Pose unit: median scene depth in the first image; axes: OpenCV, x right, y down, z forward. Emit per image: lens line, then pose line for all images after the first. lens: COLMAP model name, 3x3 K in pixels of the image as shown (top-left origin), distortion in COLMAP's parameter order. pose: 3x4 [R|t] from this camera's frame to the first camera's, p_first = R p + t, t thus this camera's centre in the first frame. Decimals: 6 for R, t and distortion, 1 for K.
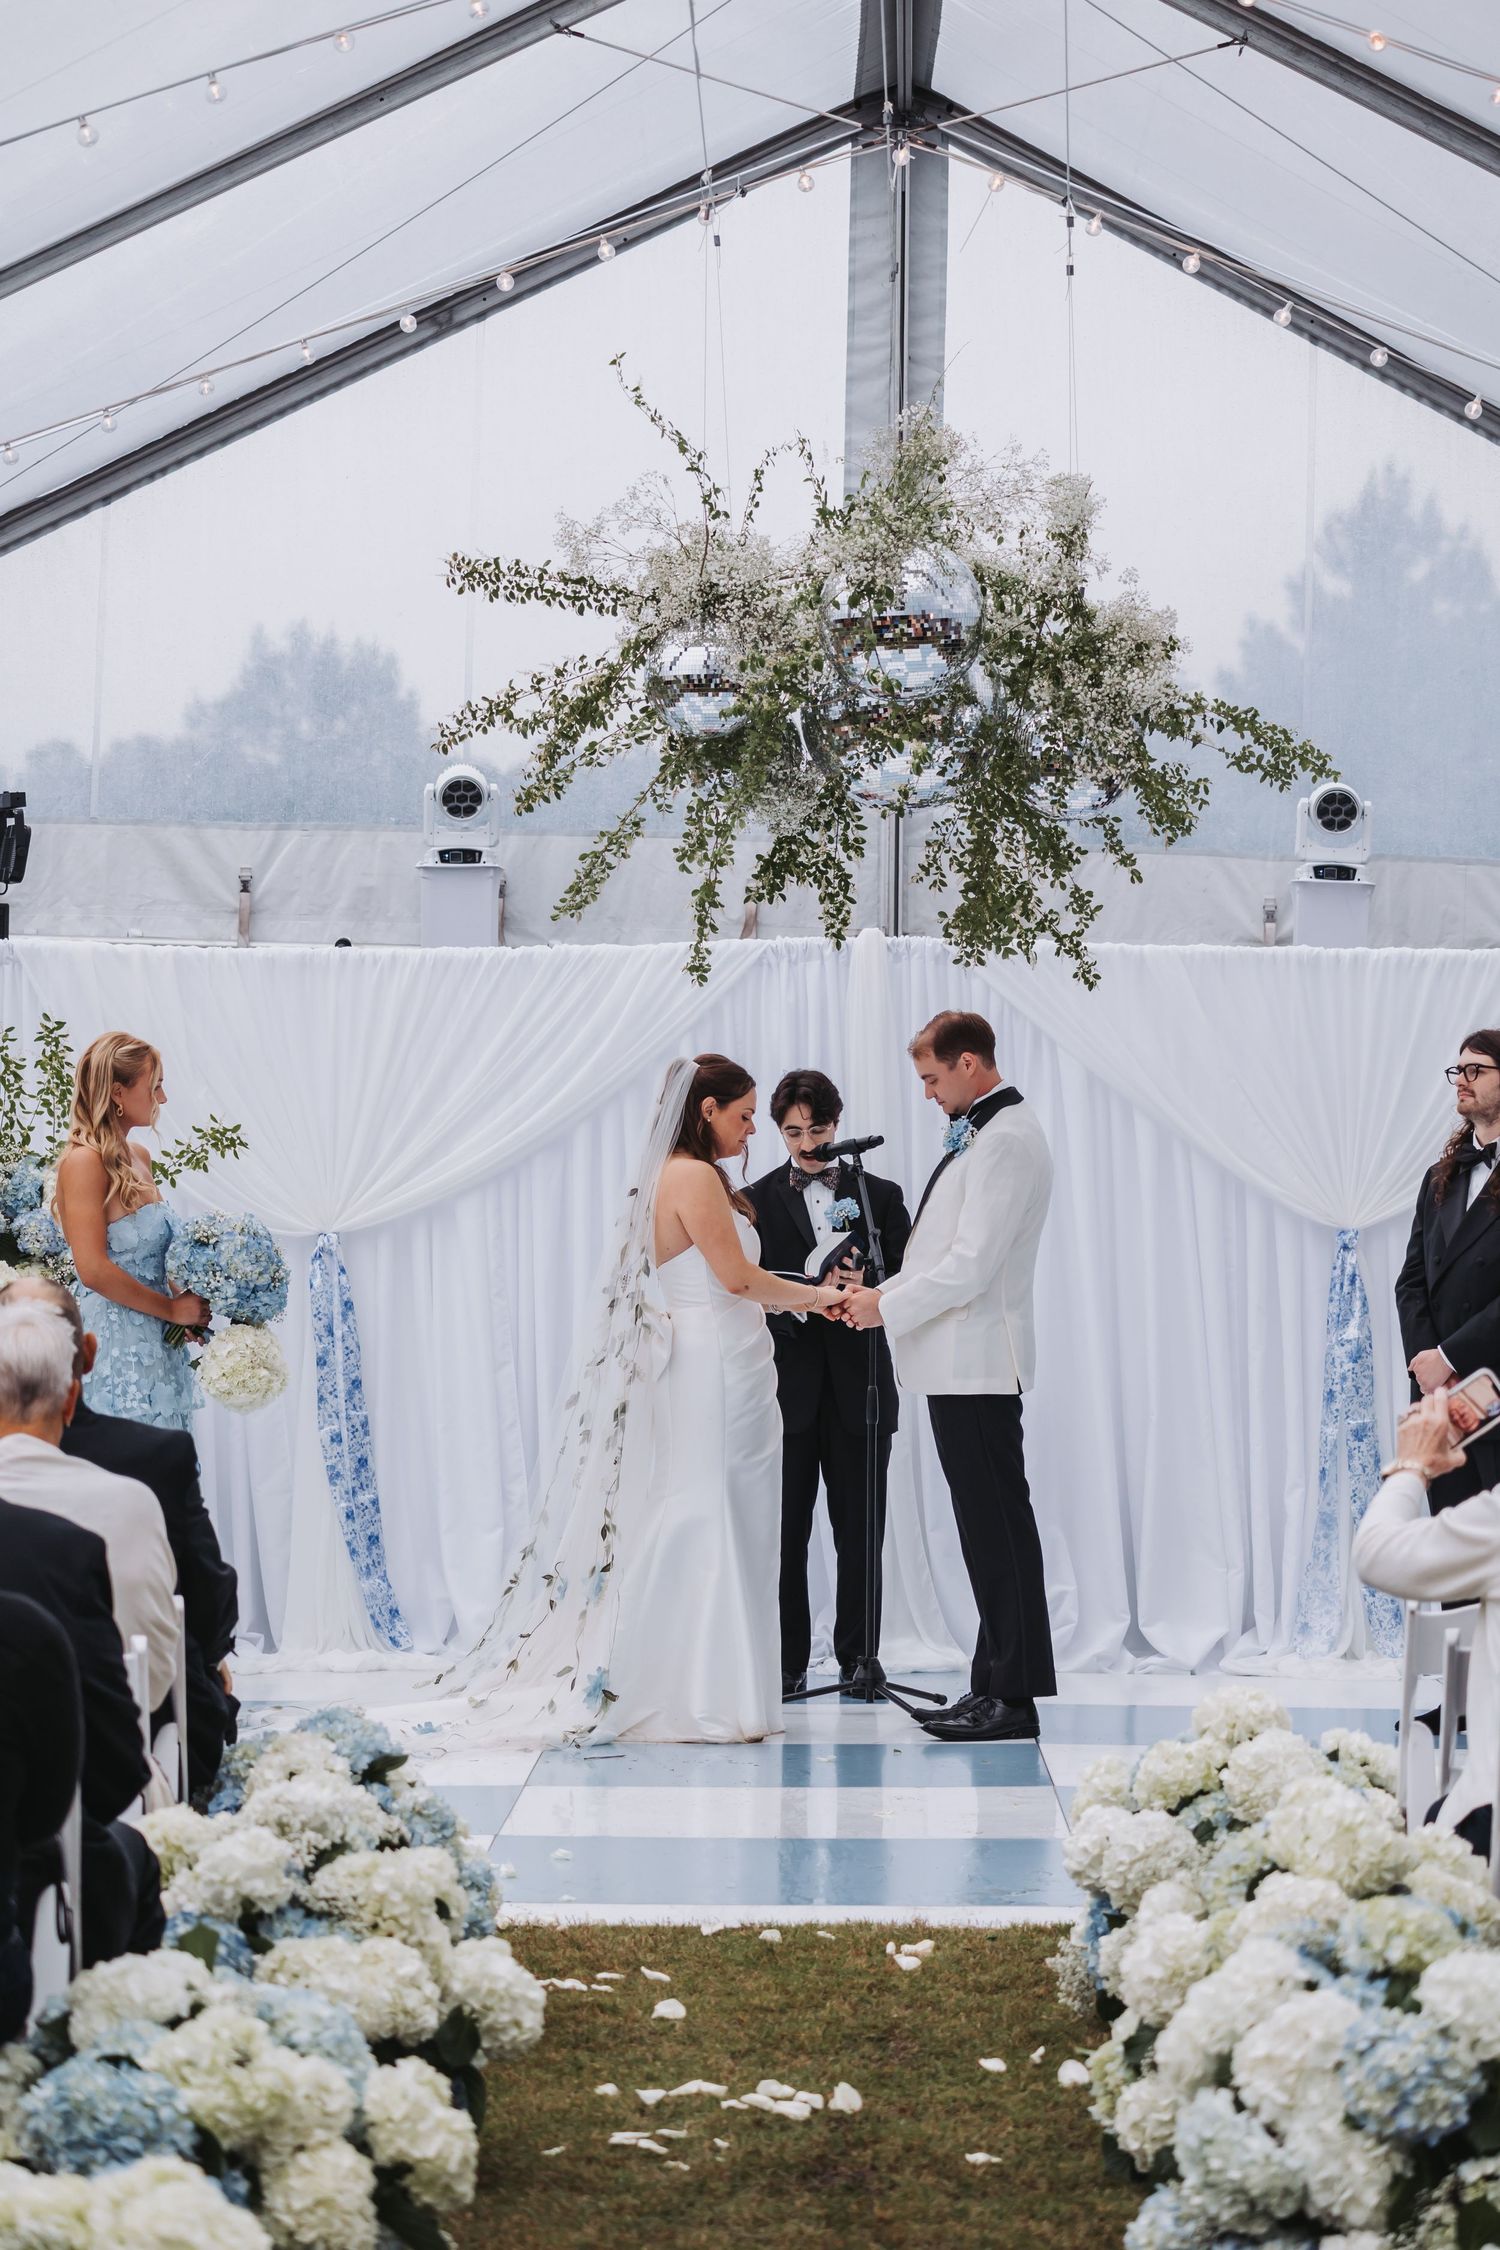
lens RADIAL K [[6516.9, 0, 750.3], [0, 6516.9, 1012.7], [0, 0, 1]] dist [0.377425, 0.090968]
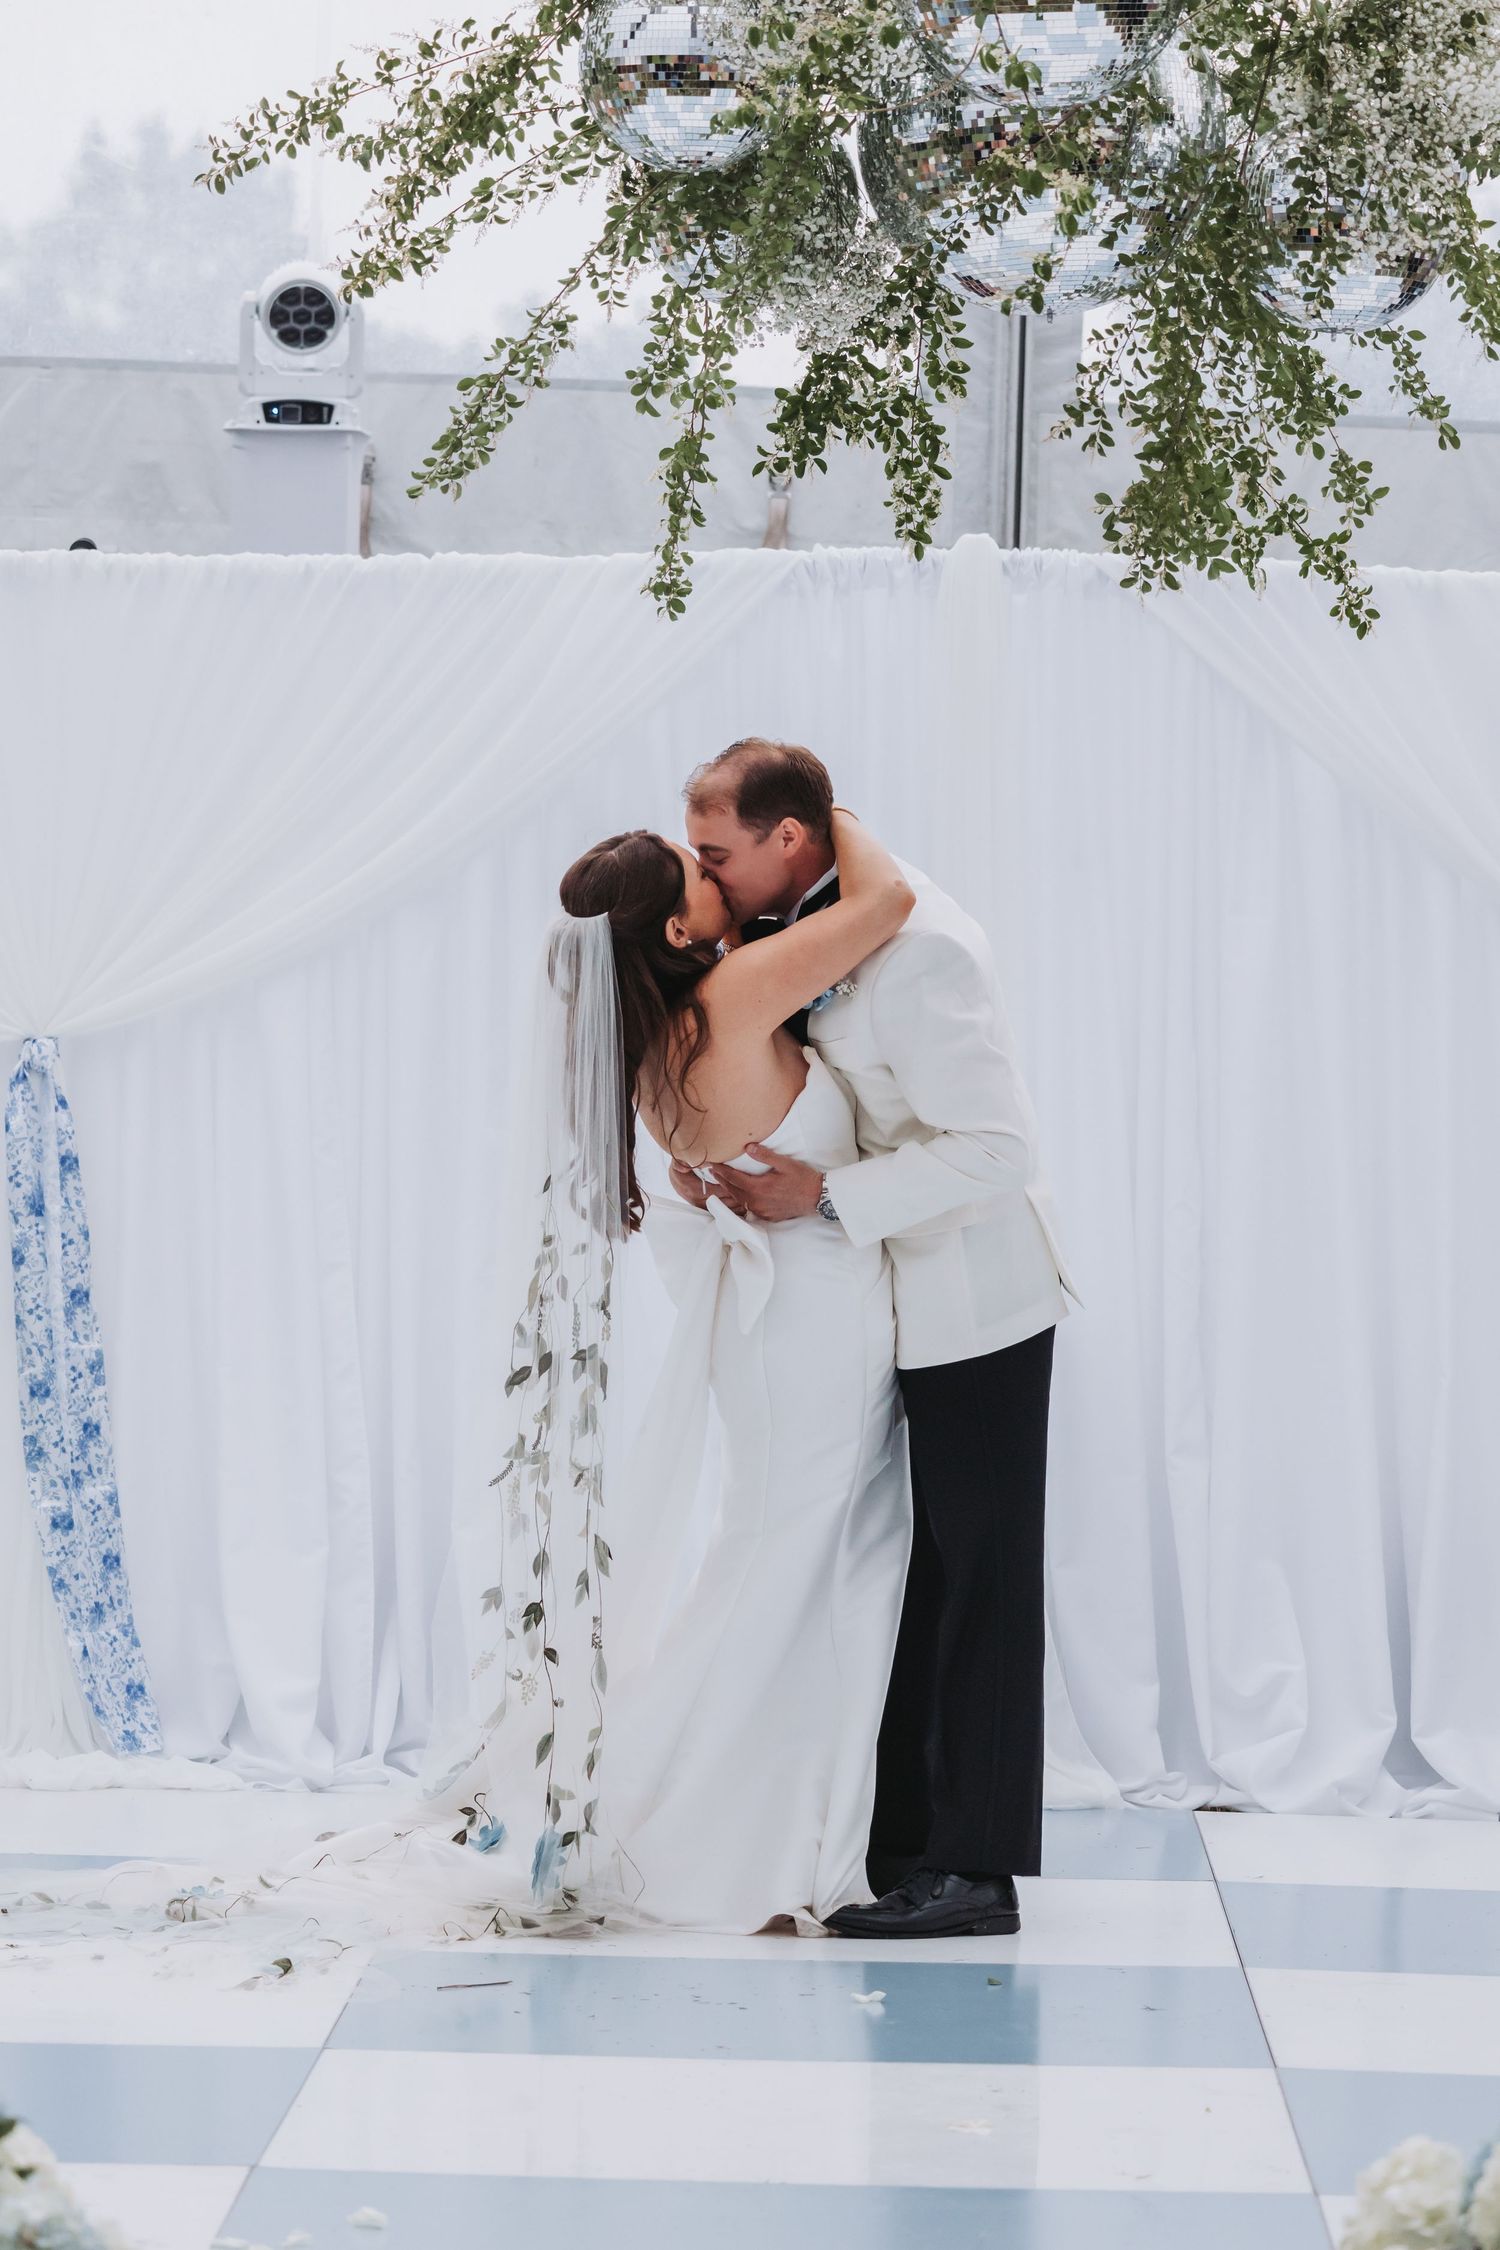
lens RADIAL K [[9149.1, 0, 750.0], [0, 9149.1, 1125.0], [0, 0, 1]] dist [-0.170164, 1.491423]
pose [[0.999826, 0.018006, -0.004805, 0.003794], [-0.017767, 0.998788, 0.045902, 0.003327], [0.005625, -0.045809, 0.998934, 0.213760]]
